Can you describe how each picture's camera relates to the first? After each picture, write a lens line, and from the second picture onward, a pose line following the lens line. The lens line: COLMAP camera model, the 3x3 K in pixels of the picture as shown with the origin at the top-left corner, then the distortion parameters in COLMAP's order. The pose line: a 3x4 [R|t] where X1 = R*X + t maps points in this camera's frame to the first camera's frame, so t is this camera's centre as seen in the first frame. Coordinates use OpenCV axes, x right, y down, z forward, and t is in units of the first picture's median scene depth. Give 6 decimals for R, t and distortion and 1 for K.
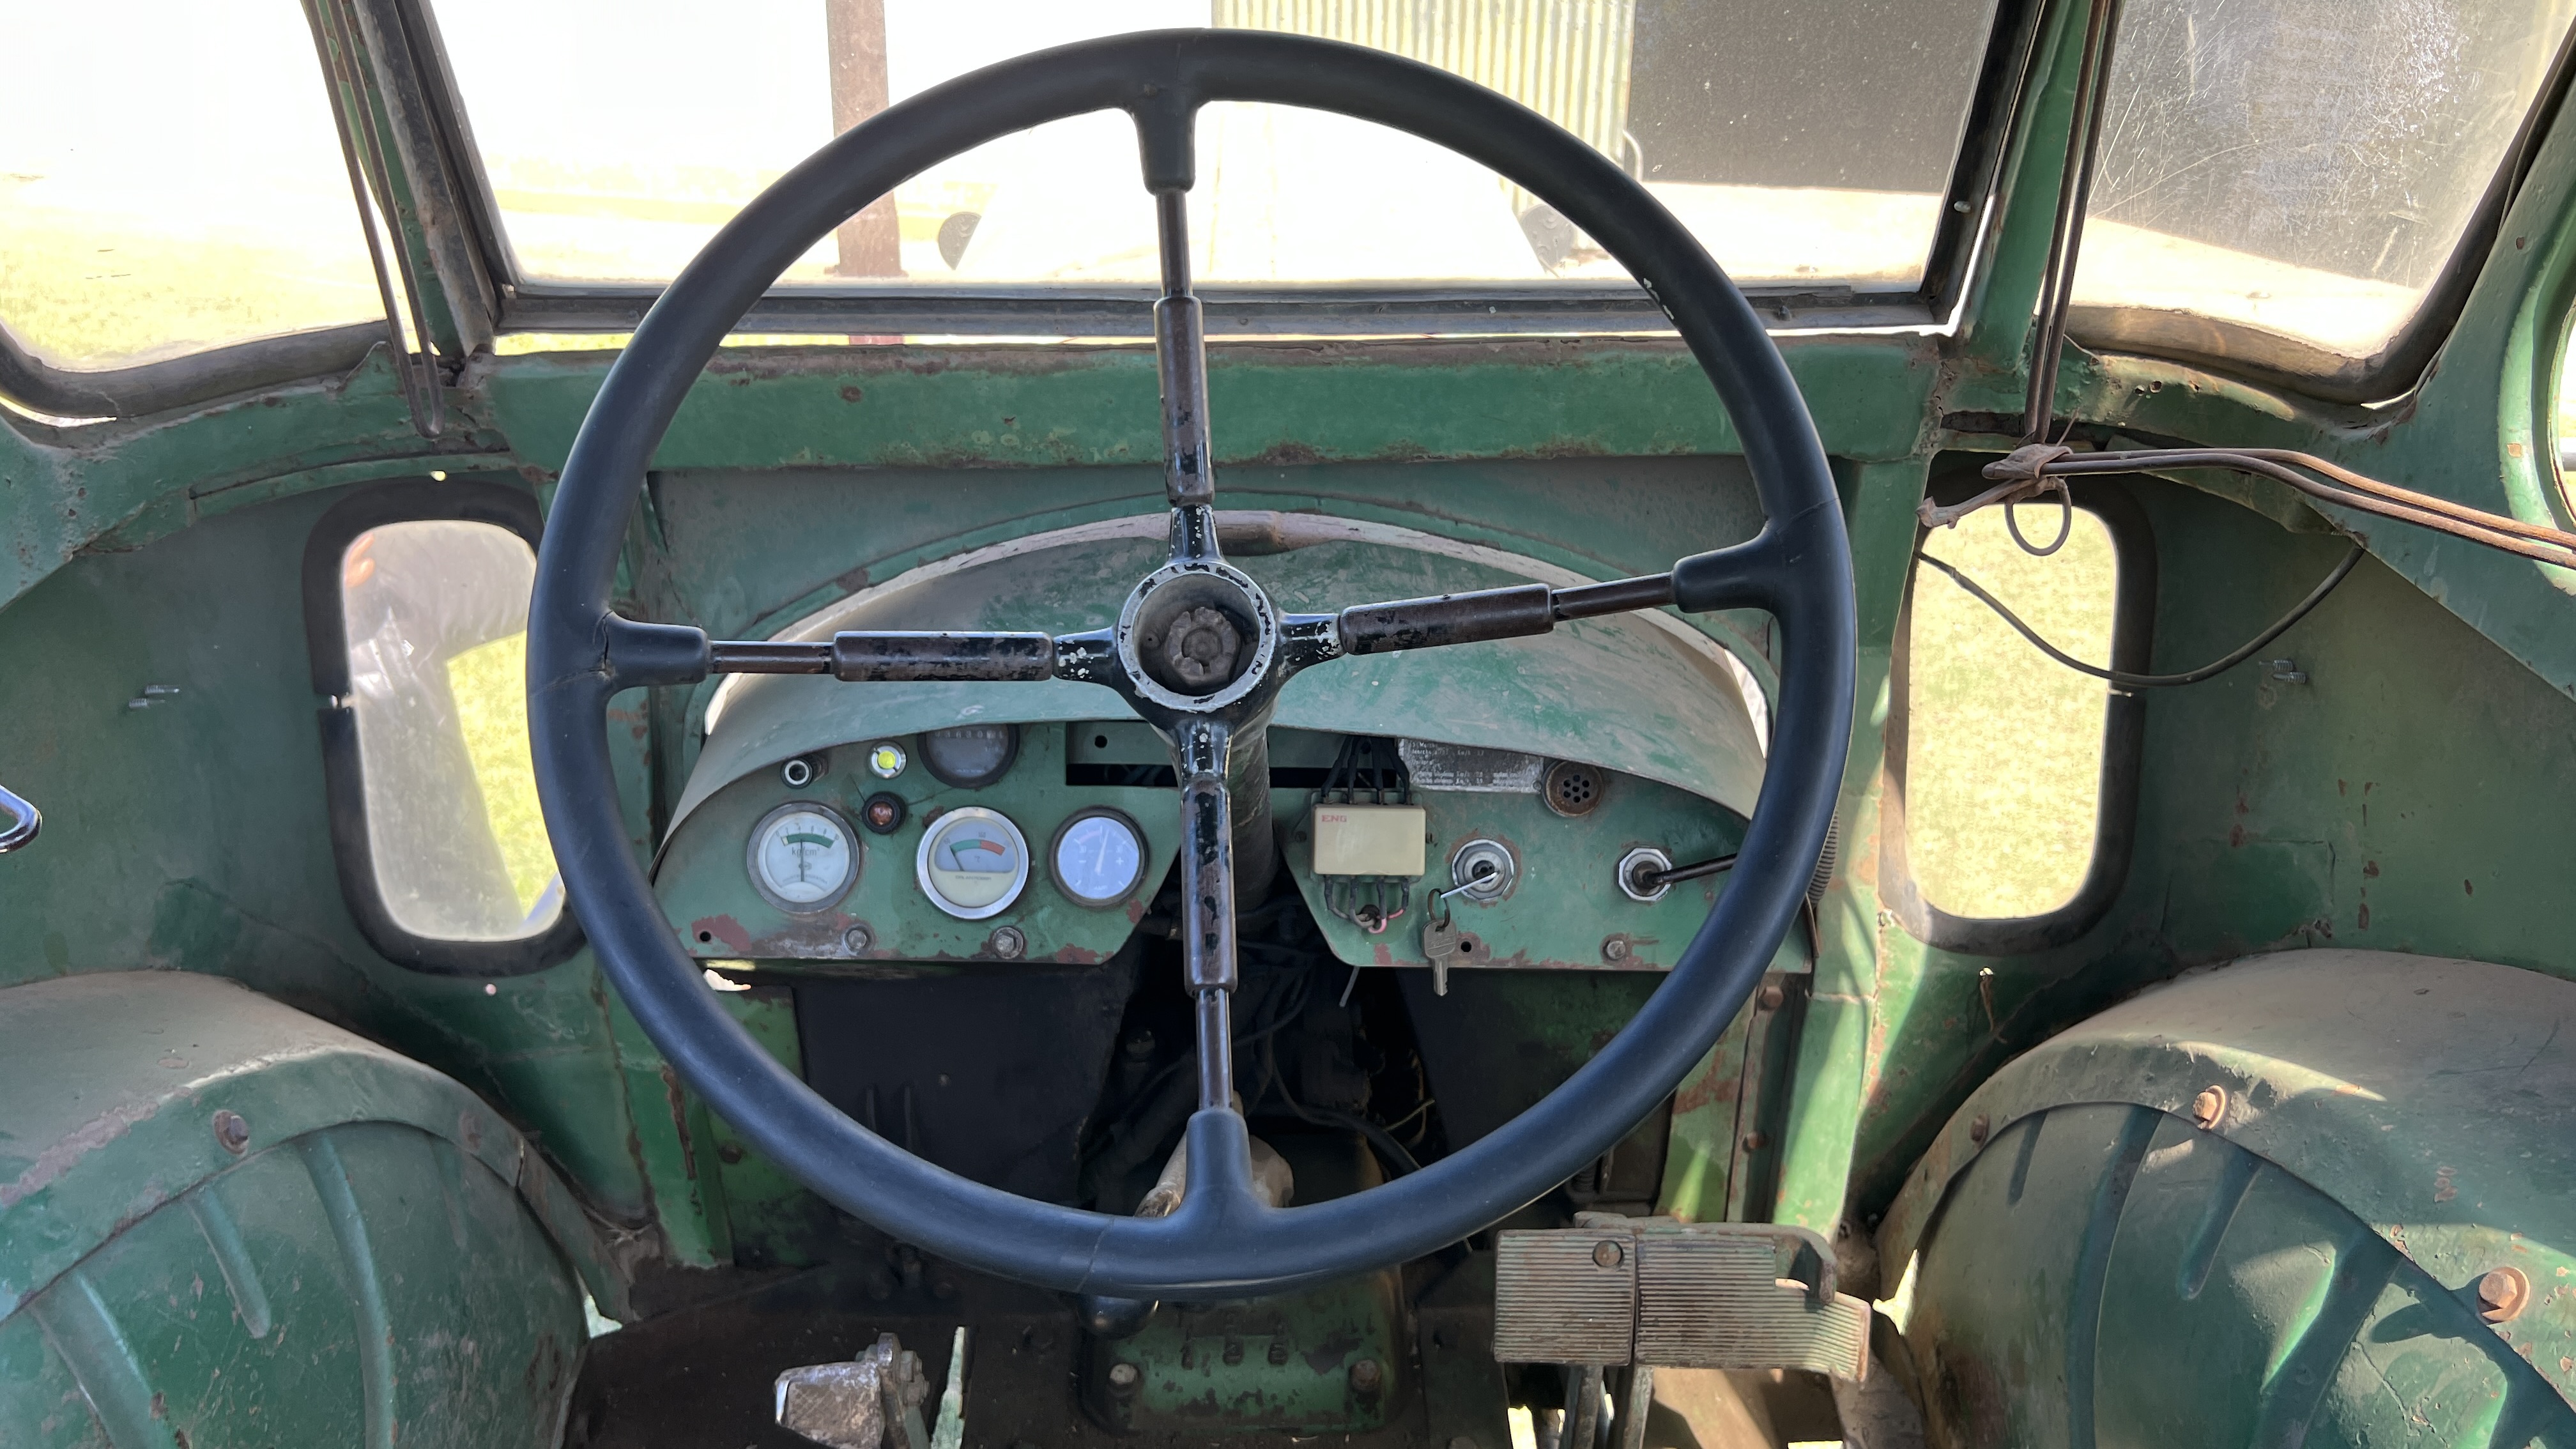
lens RADIAL K [[1941.7, 0, 1299.9], [0, 1941.7, 719.7], [0, 0, 1]] dist [0.067417, -0.081992]
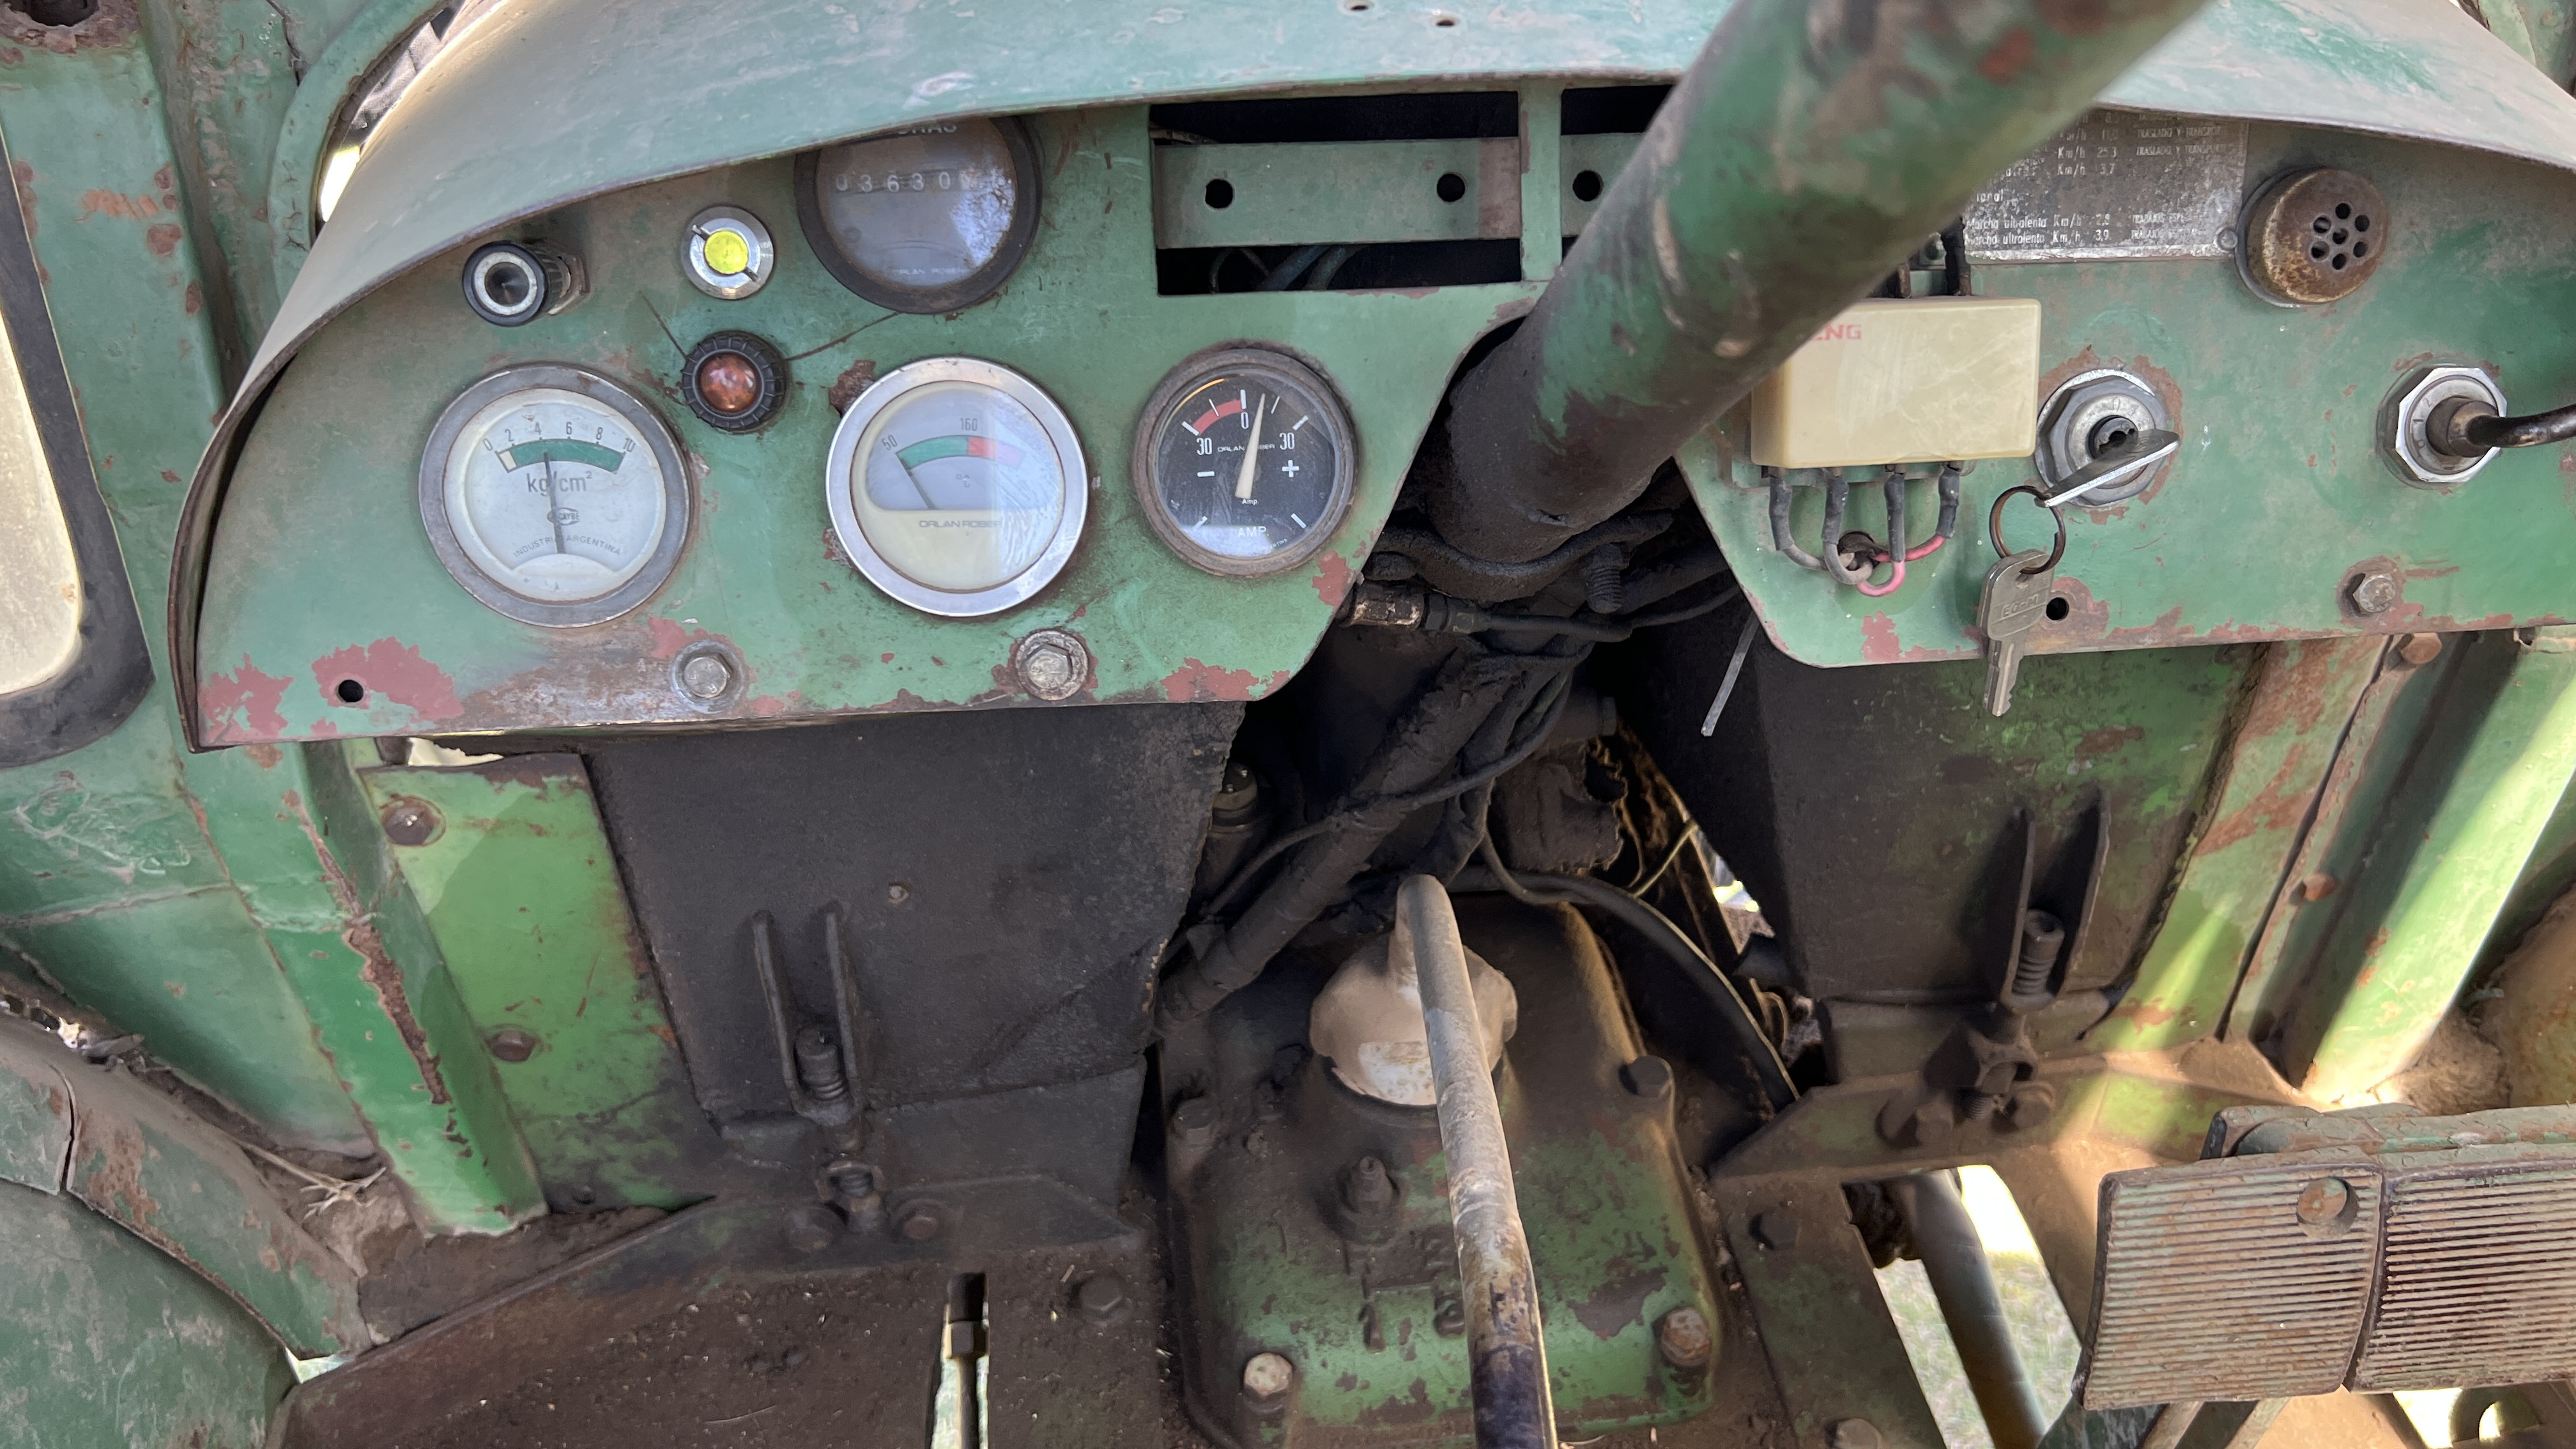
lens RADIAL K [[1941.7, 0, 1303.8], [0, 1941.7, 710.7], [0, 0, 1]] dist [0.067417, -0.081992]
pose [[0.994884, -0.067541, 0.075126, -0.118488], [0.051522, 0.978895, 0.197764, 0.037288], [-0.086898, -0.192882, 0.977367, 0.520523]]
